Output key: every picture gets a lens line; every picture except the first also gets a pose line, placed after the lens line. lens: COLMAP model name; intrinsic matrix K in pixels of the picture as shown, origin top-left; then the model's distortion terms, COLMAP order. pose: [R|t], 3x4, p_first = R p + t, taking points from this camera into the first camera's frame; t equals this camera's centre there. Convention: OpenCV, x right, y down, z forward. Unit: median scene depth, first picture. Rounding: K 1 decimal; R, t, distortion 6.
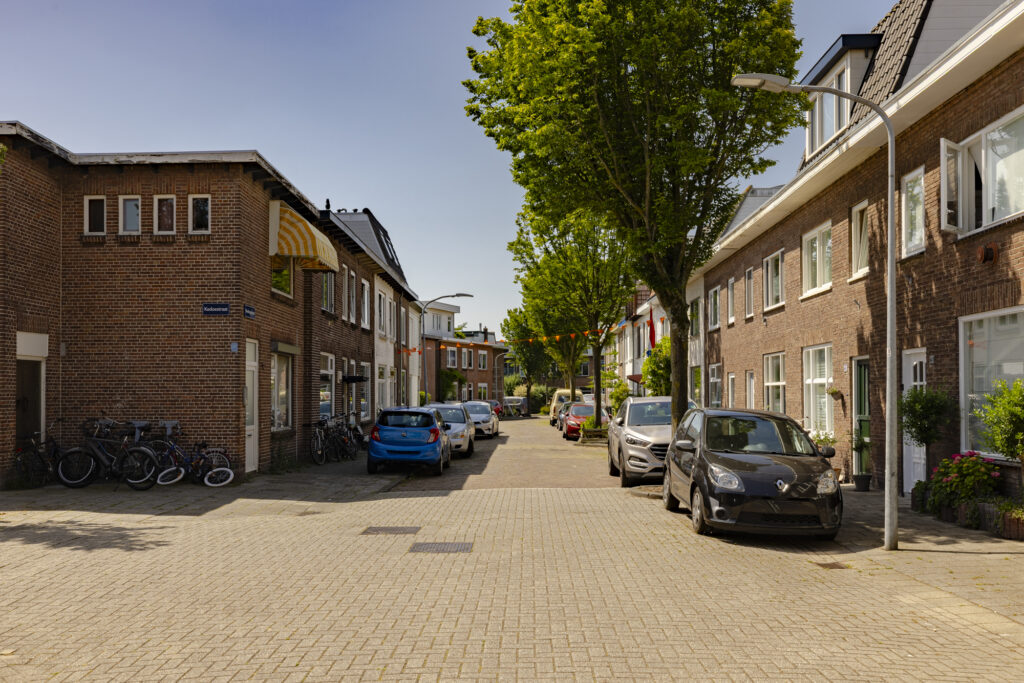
lens RADIAL K [[958.4, 0, 514.3], [0, 958.4, 380.6], [0, 0, 1]] dist [0.009480, 0.013029]
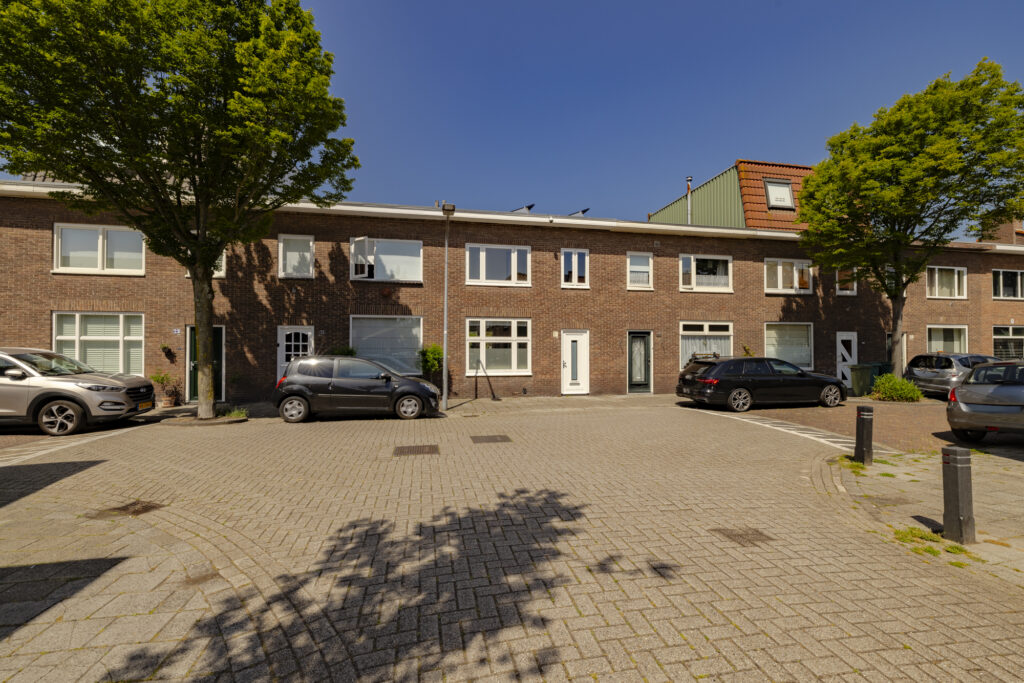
lens RADIAL K [[445.0, 0, 500.0], [0, 445.0, 341.3], [0, 0, 1]] dist [-0.000873, 0.000015]
pose [[-0.200194, 0.031532, 0.979249, -0.398212], [-0.015101, 0.999264, -0.035263, 0.017518], [-0.979640, -0.021848, -0.199571, 0.554379]]
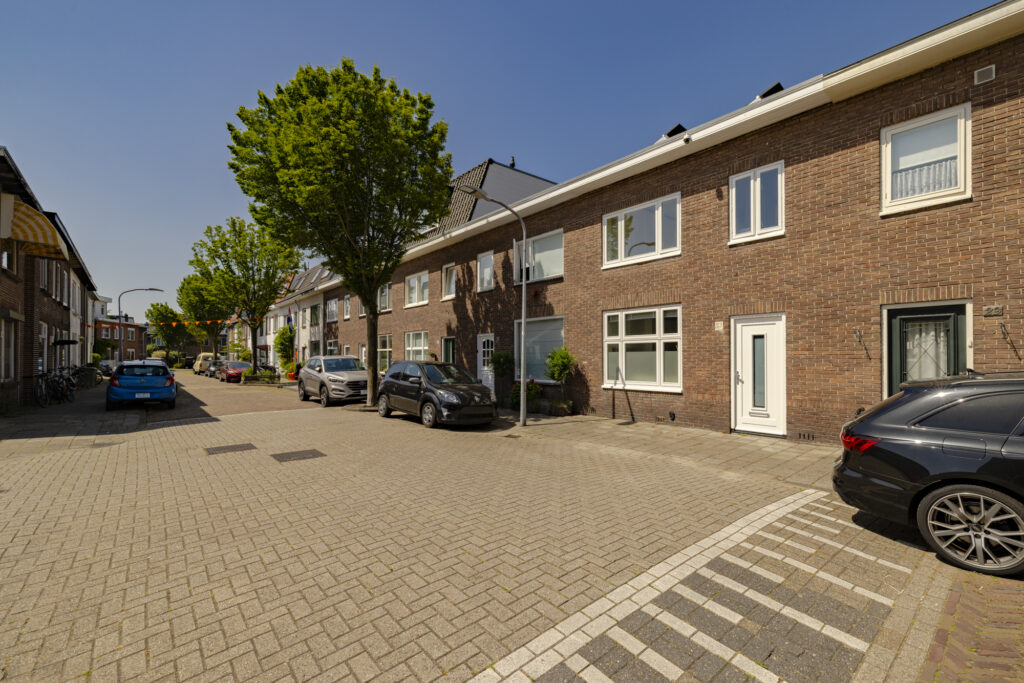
lens RADIAL K [[438.9, 0, 531.7], [0, 438.9, 352.4], [0, 0, 1]] dist [-0.002314, -0.000079]
pose [[0.740562, 0.011105, 0.671897, -0.127227], [-0.012708, 0.999916, -0.002521, 0.007720], [-0.671868, -0.006672, 0.740641, 0.135030]]
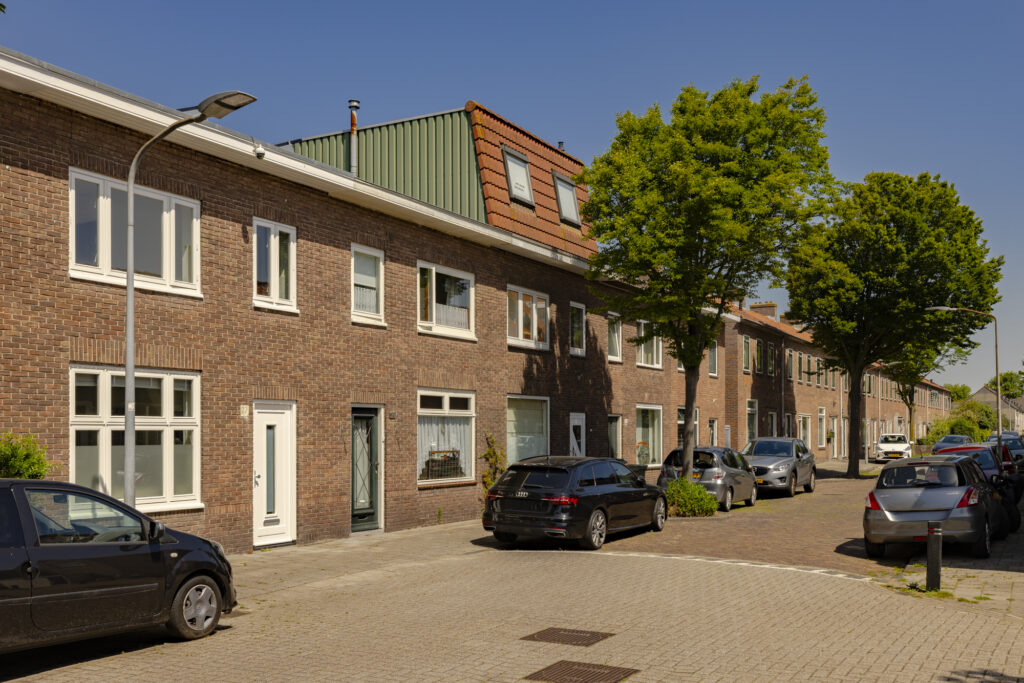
lens RADIAL K [[1035.9, 0, 472.8], [0, 1035.9, 423.5], [0, 0, 1]] dist [-0.005319, -0.004919]
pose [[-0.871732, 0.014168, 0.489779, -0.214275], [0.000118, 0.999588, -0.028705, 0.009118], [-0.489984, -0.024966, -0.871374, 0.882411]]
